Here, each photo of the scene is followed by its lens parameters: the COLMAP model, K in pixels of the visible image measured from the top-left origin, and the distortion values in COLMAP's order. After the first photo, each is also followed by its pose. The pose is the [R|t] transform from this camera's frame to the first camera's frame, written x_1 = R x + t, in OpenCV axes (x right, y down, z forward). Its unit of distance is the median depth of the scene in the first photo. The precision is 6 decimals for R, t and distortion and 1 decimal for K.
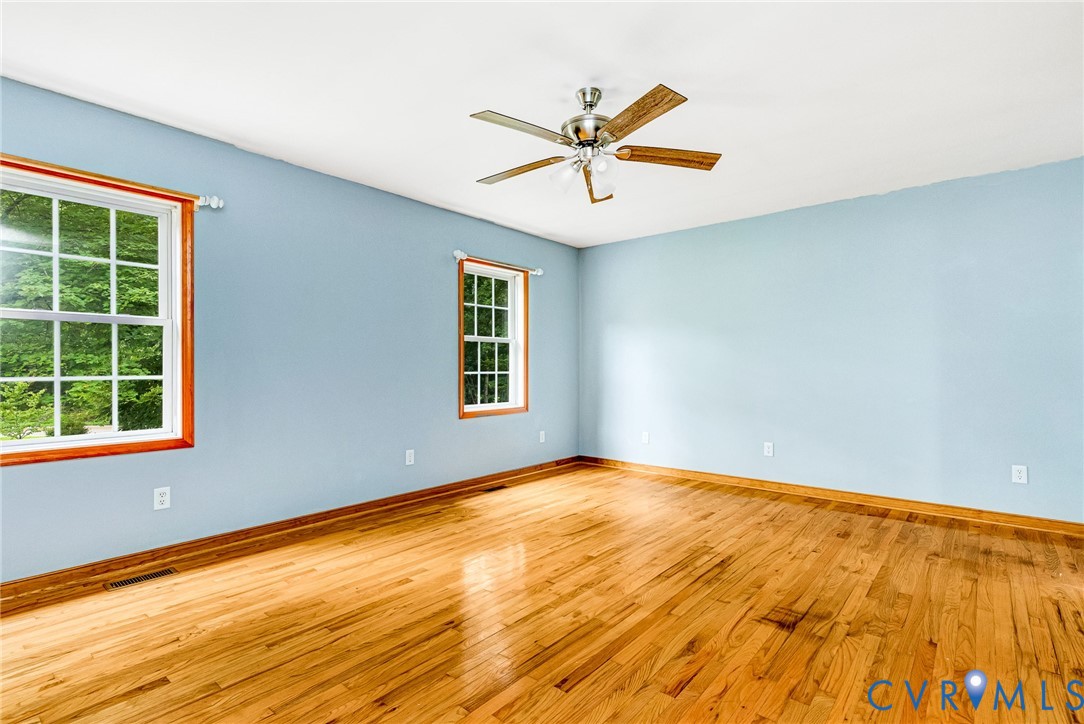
lens RADIAL K [[516.6, 0, 542.1], [0, 516.6, 371.8], [0, 0, 1]] dist [0.004690, -0.000057]
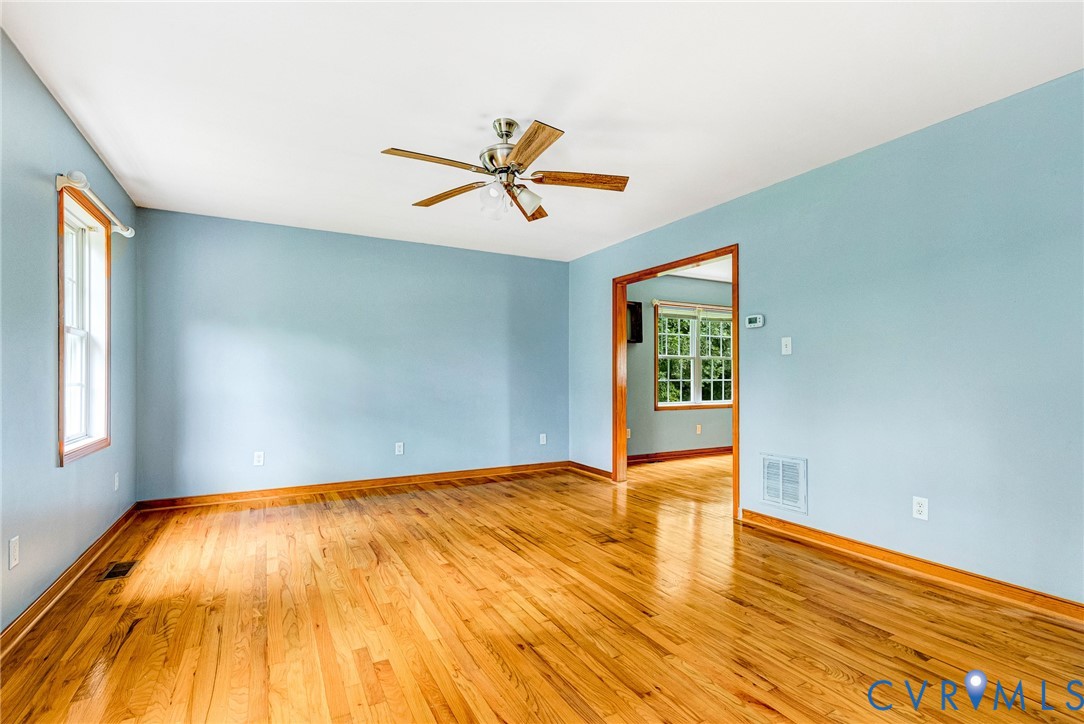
lens RADIAL K [[516.6, 0, 542.1], [0, 516.6, 371.8], [0, 0, 1]] dist [0.004690, -0.000057]
pose [[0.365909, 0.006315, 0.930629, -0.783128], [0.010047, 0.999892, -0.010735, -0.004544], [-0.930596, 0.013278, 0.365806, 0.457270]]
